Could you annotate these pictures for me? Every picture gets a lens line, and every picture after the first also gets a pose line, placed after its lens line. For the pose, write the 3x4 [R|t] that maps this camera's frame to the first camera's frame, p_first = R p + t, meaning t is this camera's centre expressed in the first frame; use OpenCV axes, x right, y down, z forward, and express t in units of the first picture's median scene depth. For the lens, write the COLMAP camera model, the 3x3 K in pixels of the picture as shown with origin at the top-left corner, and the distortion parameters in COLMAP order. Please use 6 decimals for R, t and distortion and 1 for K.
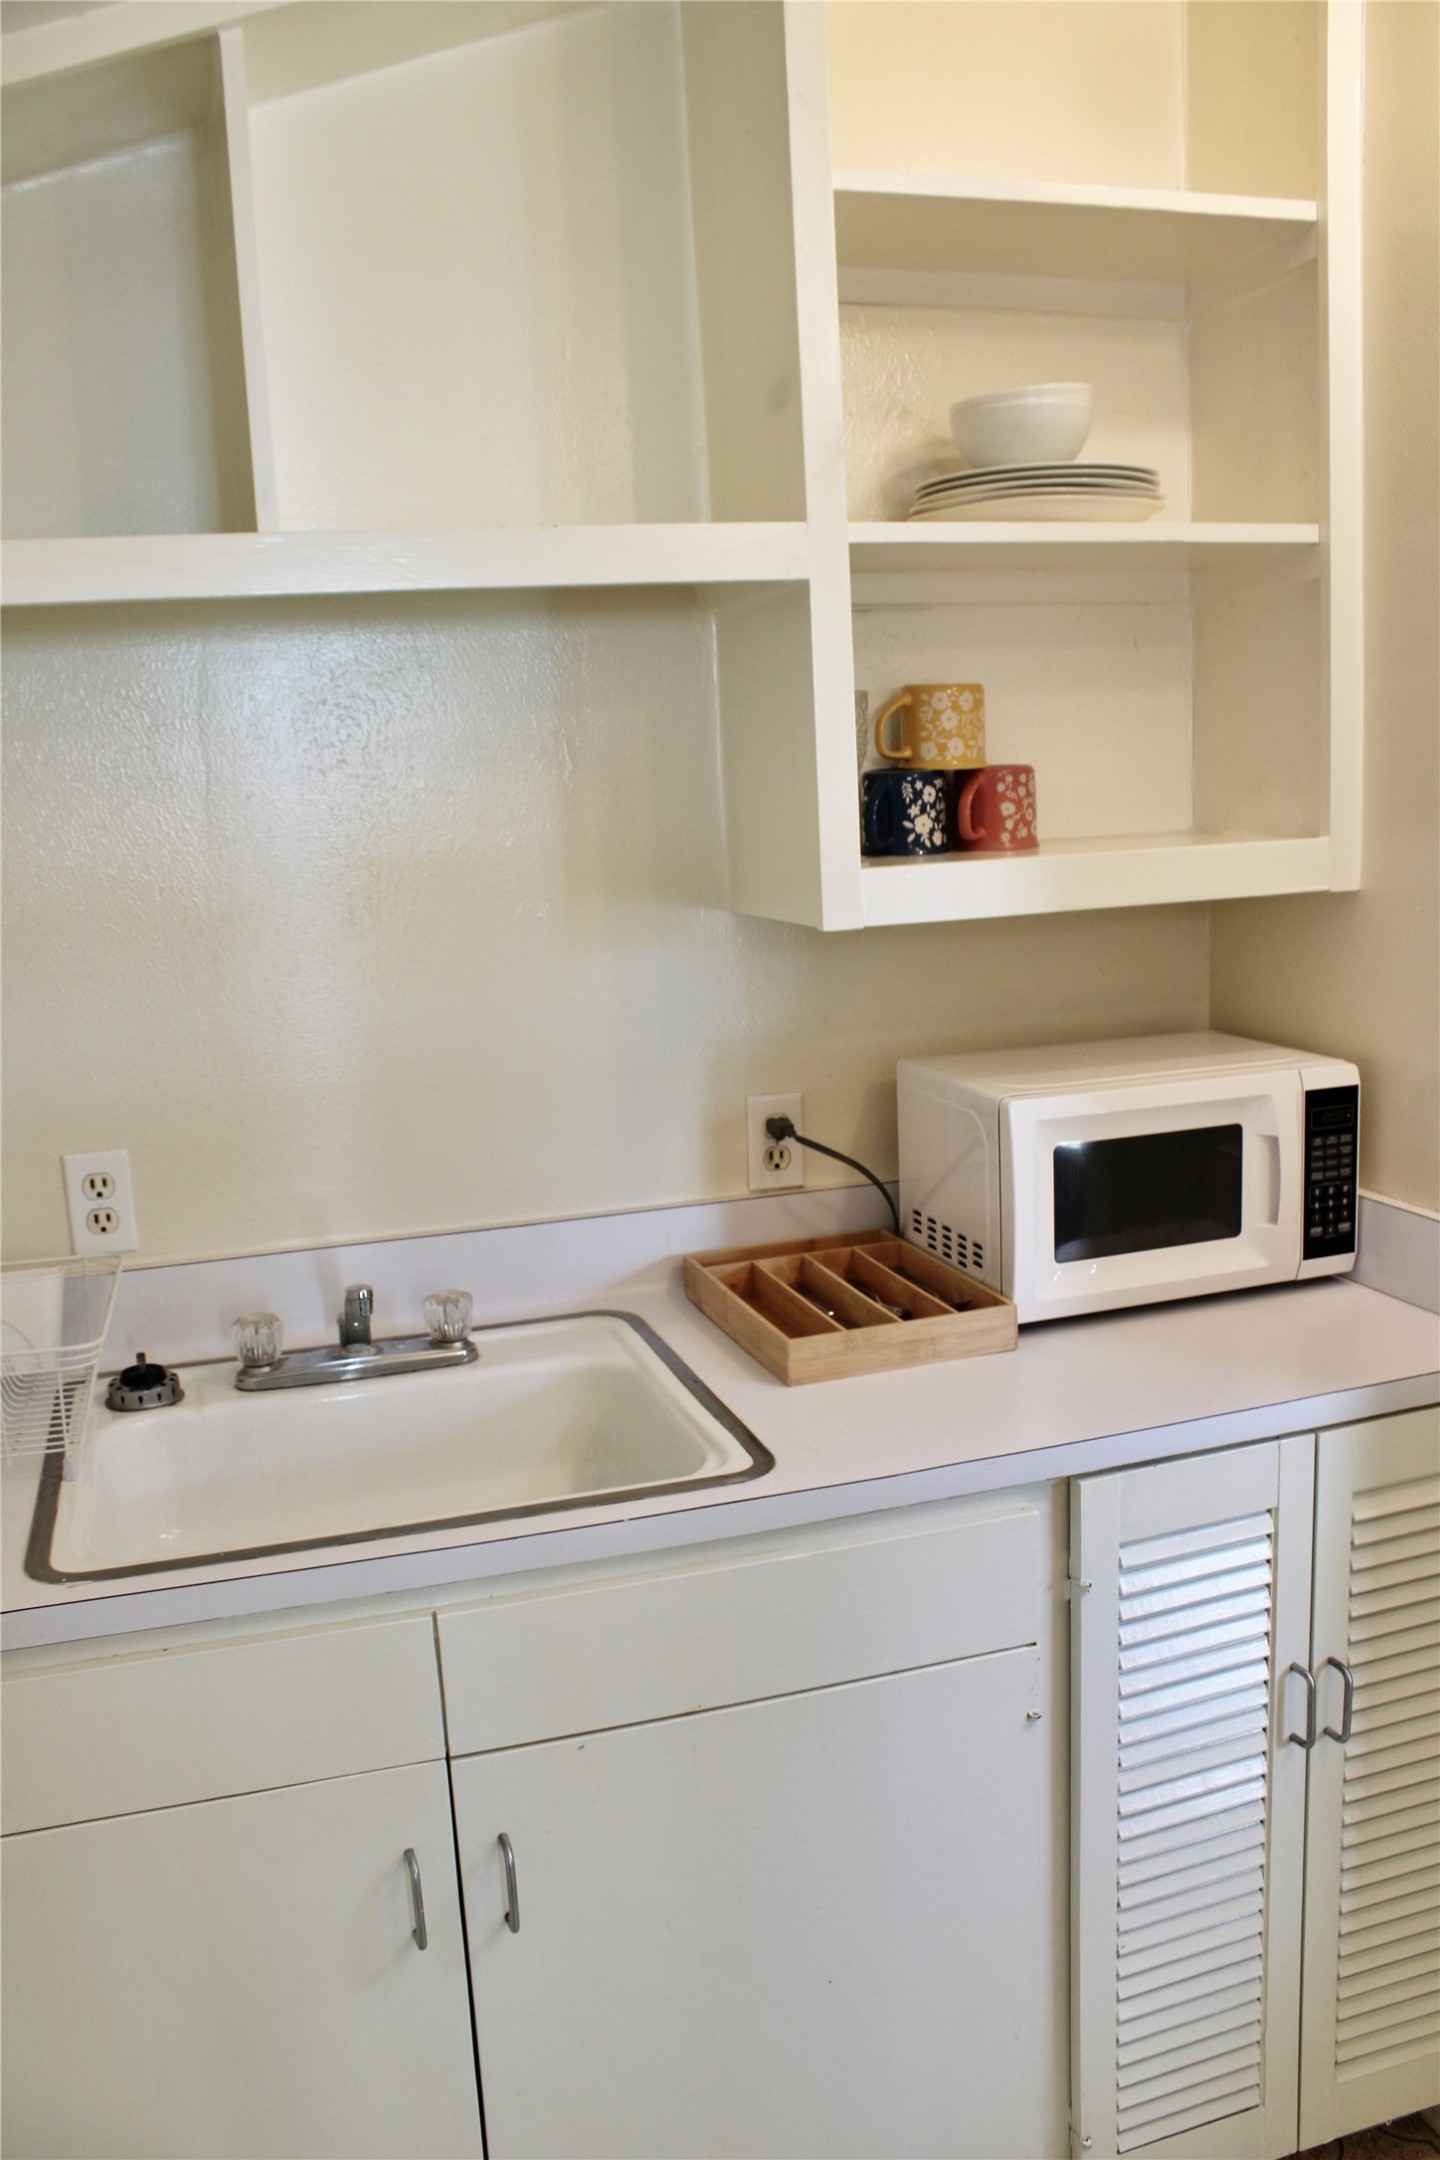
lens RADIAL K [[1846.3, 0, 728.5], [0, 1846.3, 1071.0], [0, 0, 1]] dist [-0.161098, 0.144497]
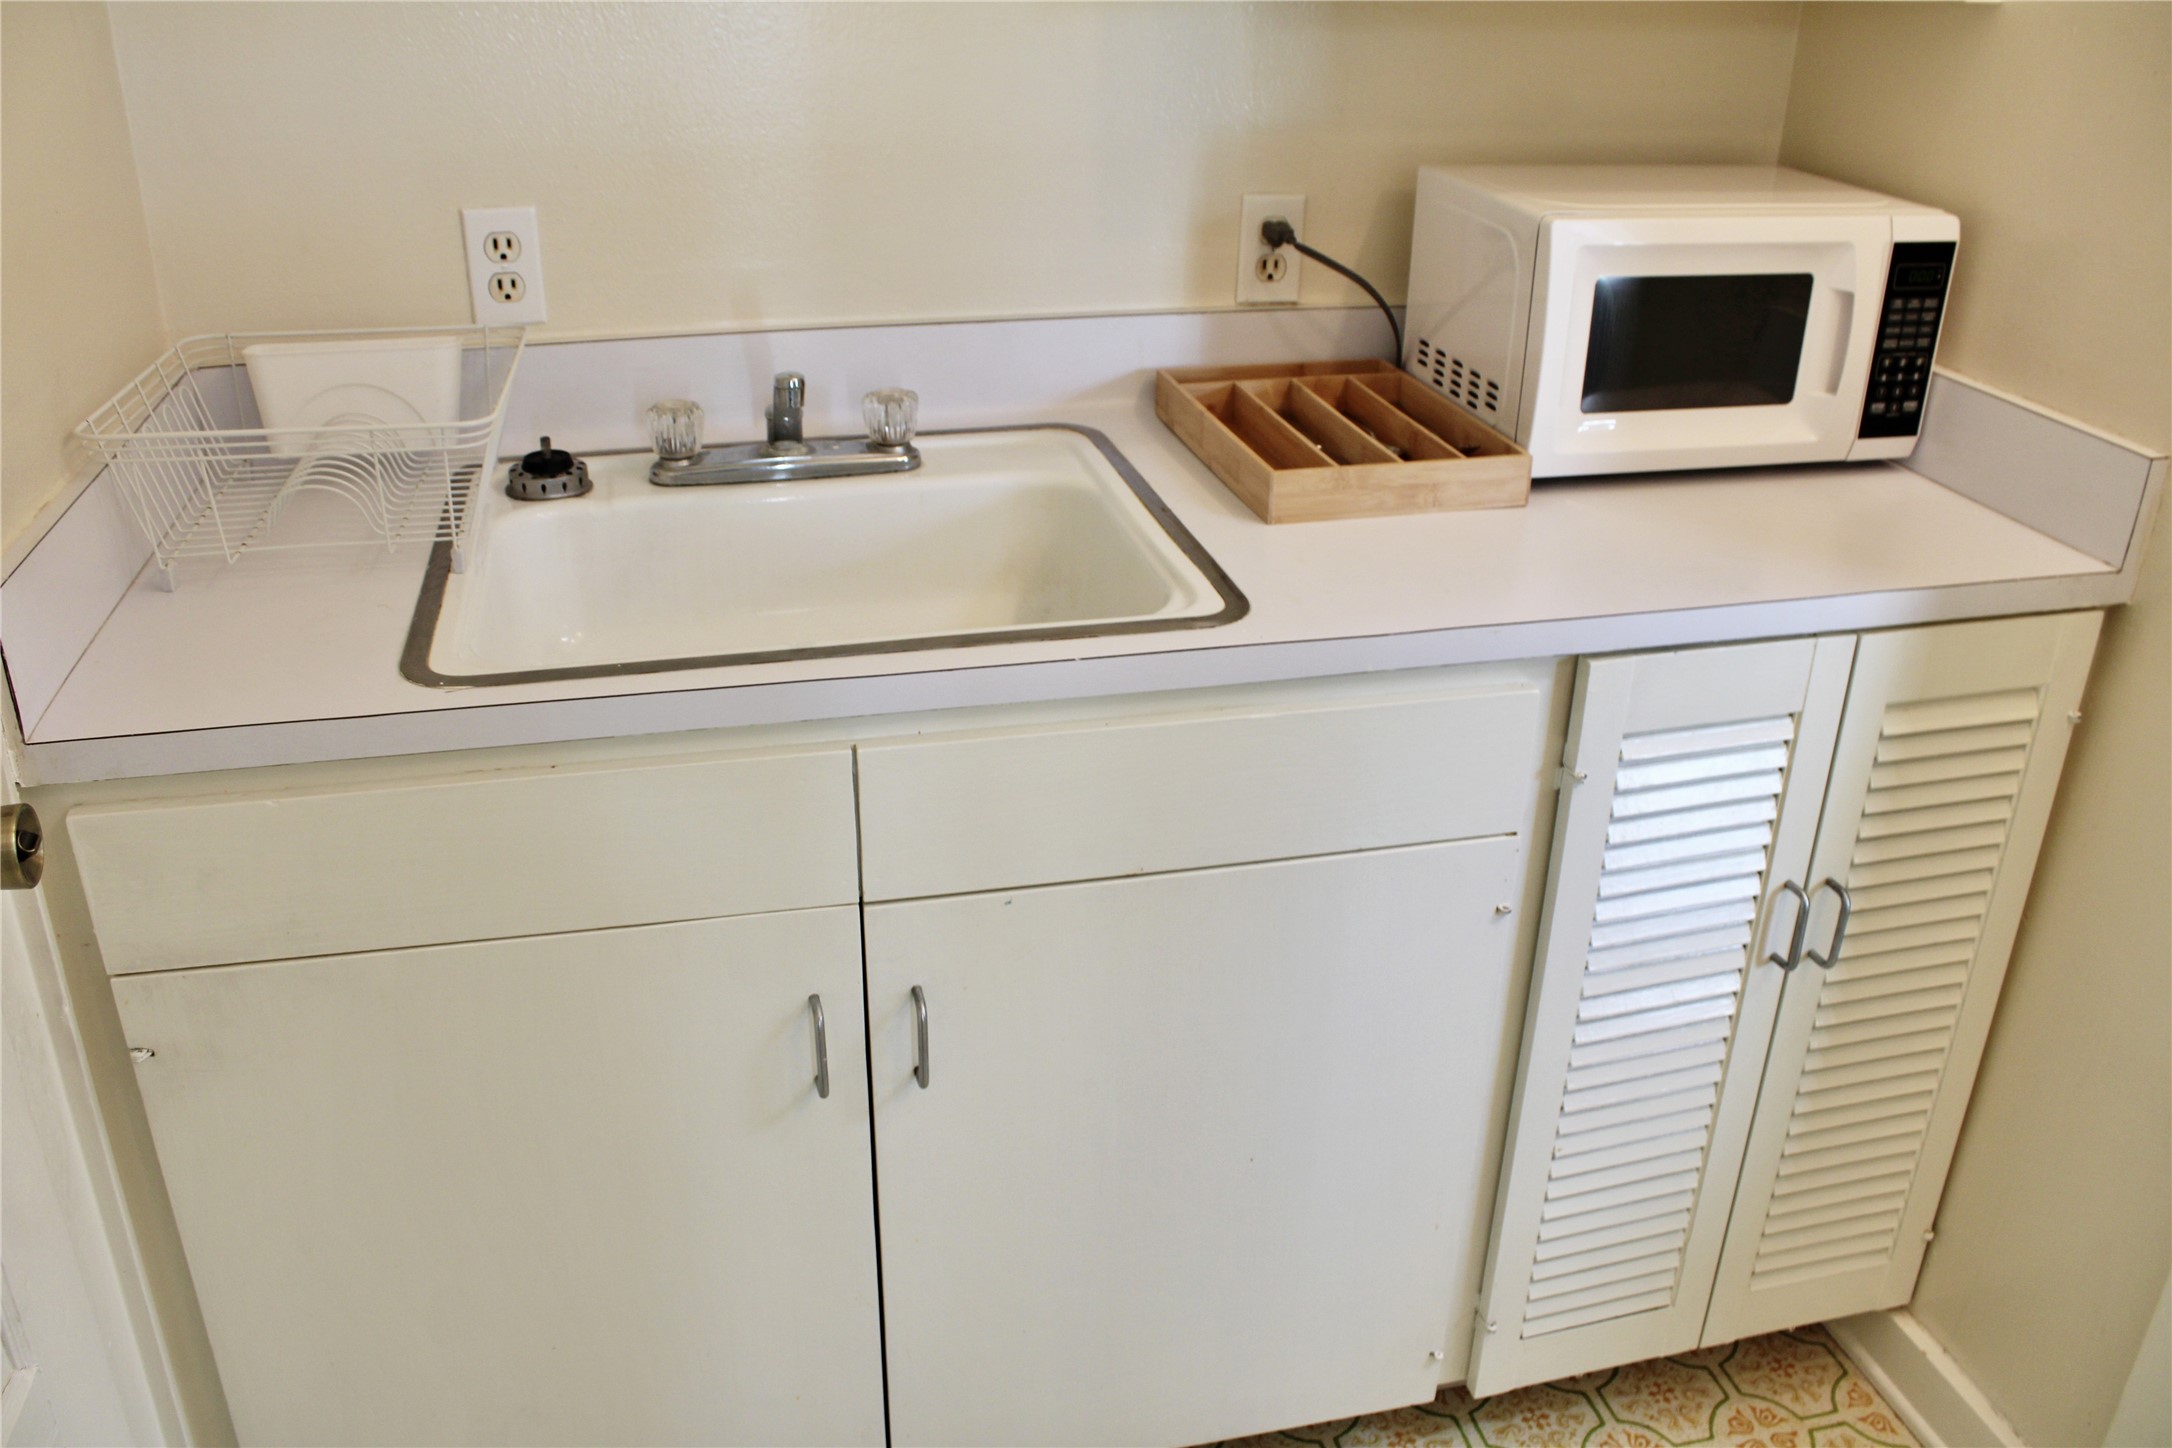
lens RADIAL K [[1856.6, 0, 1062.3], [0, 1856.6, 736.7], [0, 0, 1]] dist [-0.161098, 0.144497]
pose [[0.995200, 0.085285, -0.047994, -0.013421], [-0.068287, 0.956485, 0.283680, 0.022761], [0.070099, -0.279041, 0.957717, 0.107103]]
